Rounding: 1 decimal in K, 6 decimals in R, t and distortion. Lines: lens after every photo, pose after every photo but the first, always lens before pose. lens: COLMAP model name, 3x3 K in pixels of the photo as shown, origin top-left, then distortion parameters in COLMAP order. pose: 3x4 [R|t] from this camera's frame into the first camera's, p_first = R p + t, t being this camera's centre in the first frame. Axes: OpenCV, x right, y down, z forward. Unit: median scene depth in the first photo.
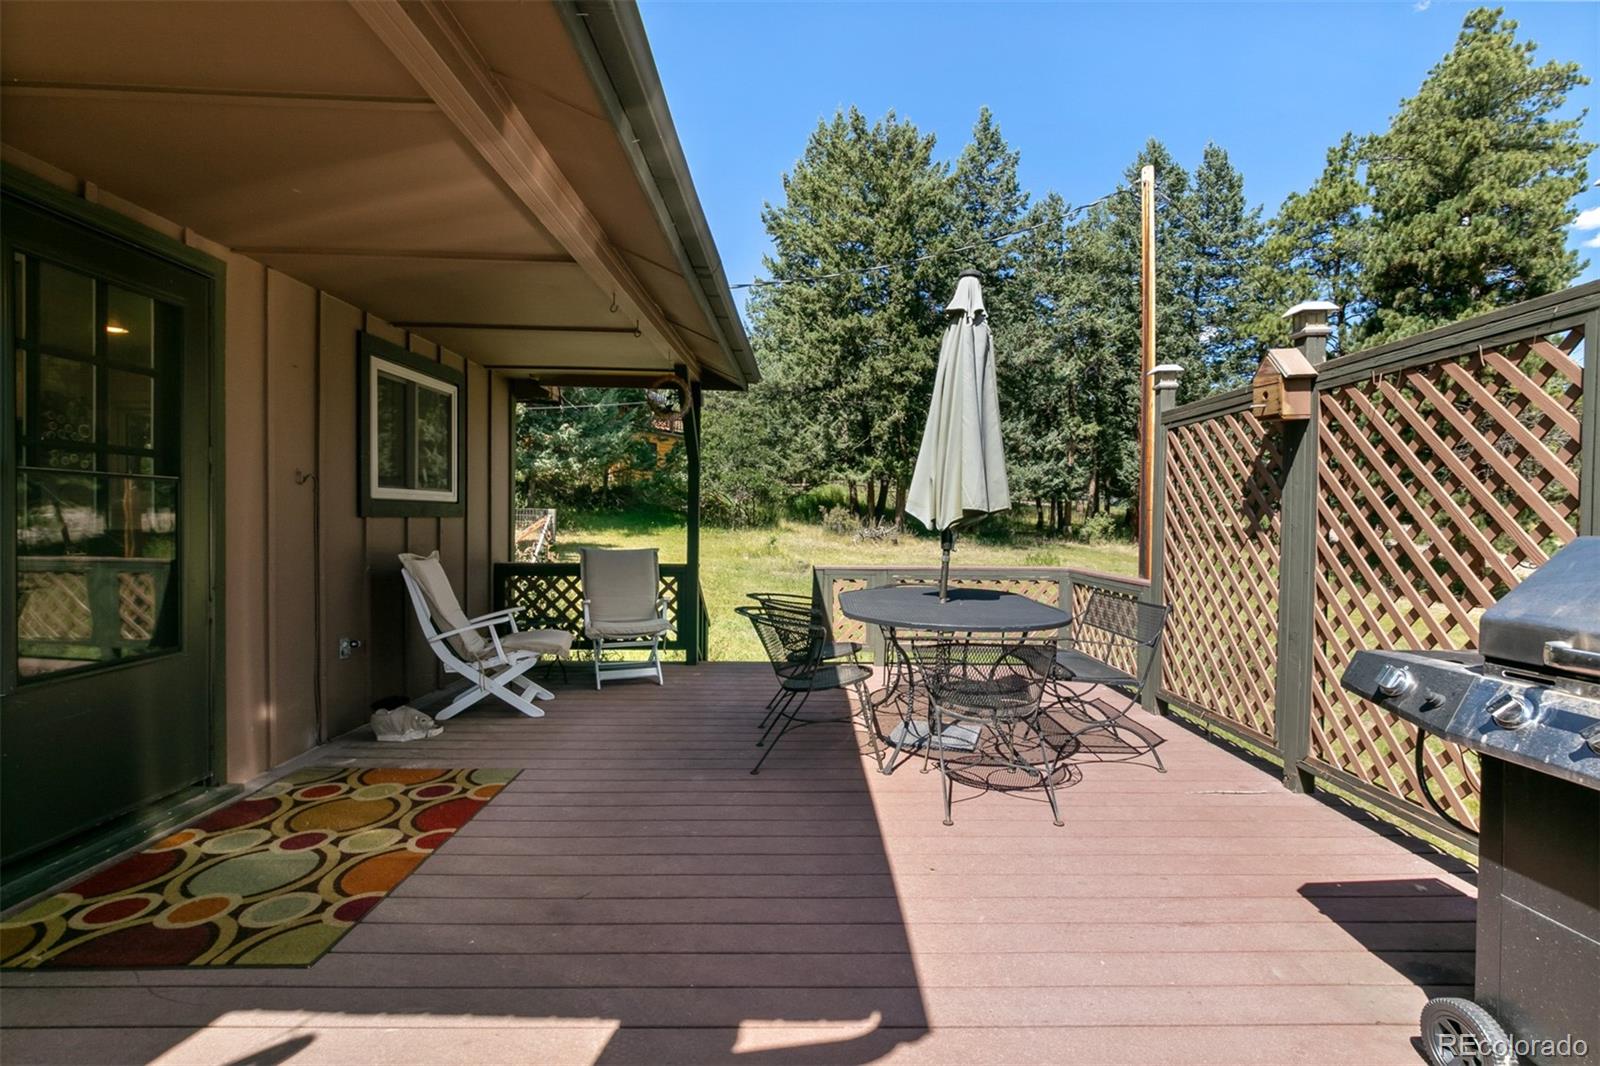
lens RADIAL K [[742.7, 0, 804.7], [0, 742.7, 528.6], [0, 0, 1]] dist [-0.007376, 0.002505]
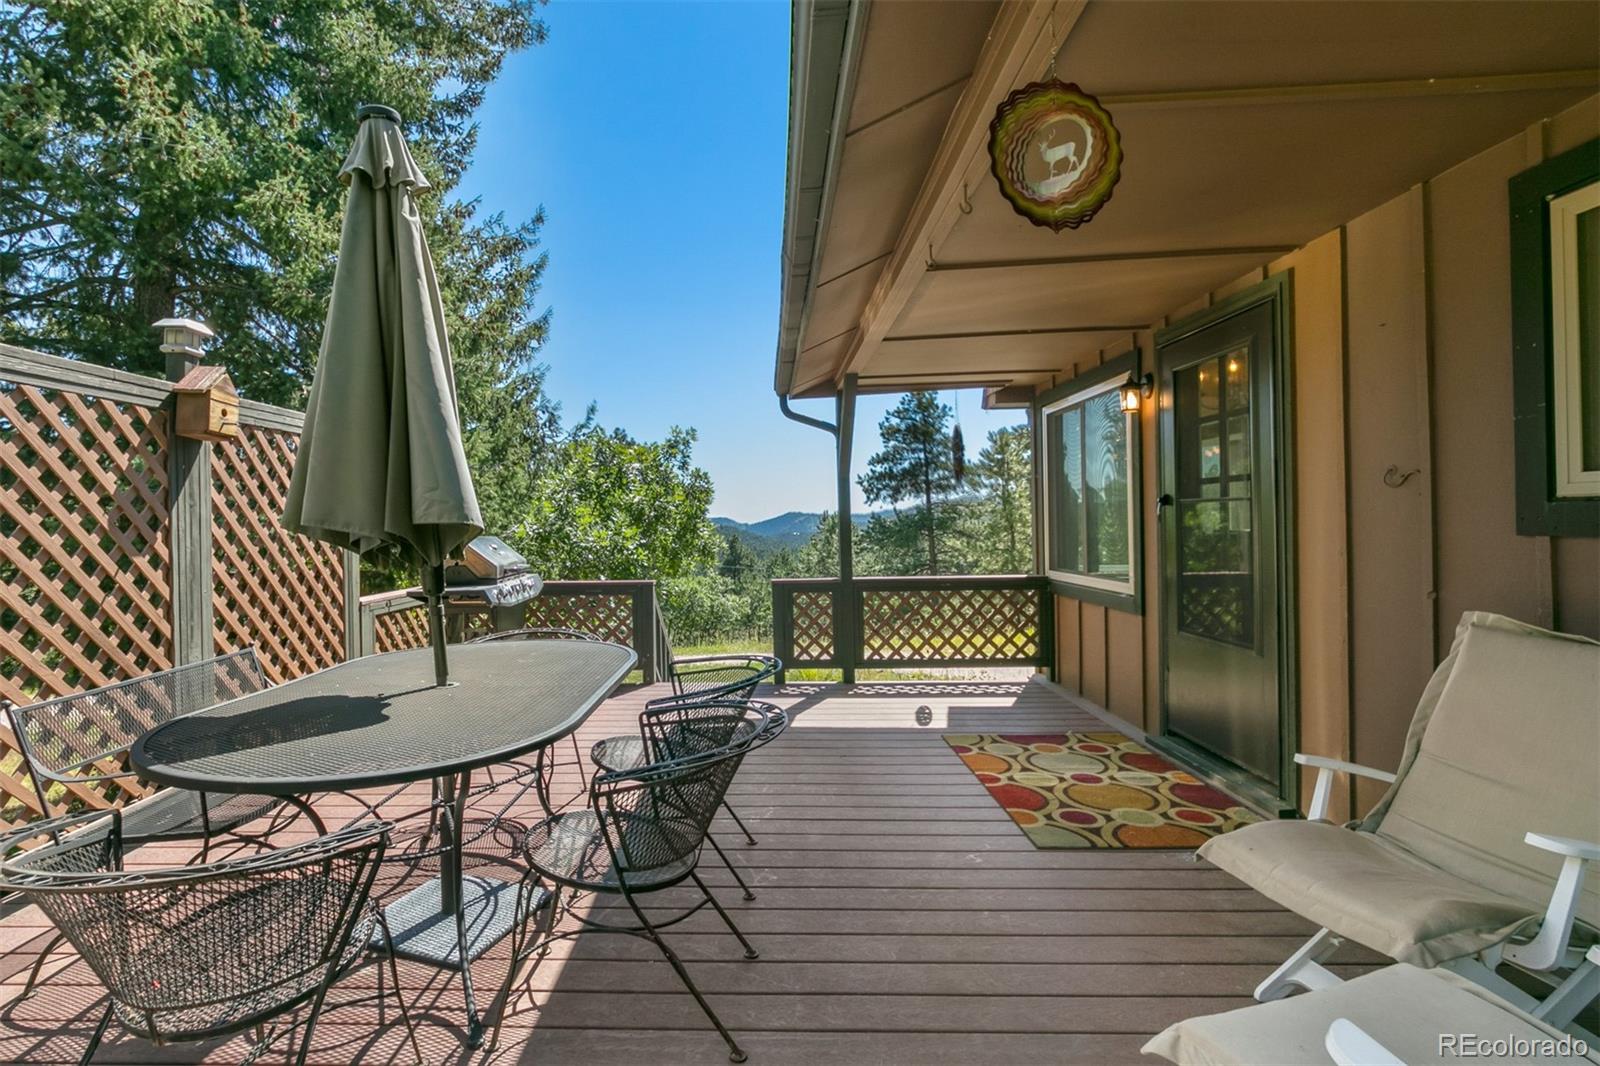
lens RADIAL K [[742.7, 0, 787.0], [0, 742.7, 520.6], [0, 0, 1]] dist [-0.007376, 0.002505]
pose [[-0.999778, 0.003342, -0.020784, -0.122400], [0.003084, 0.999918, 0.012460, -0.052128], [0.020824, 0.012393, -0.999706, 2.290860]]
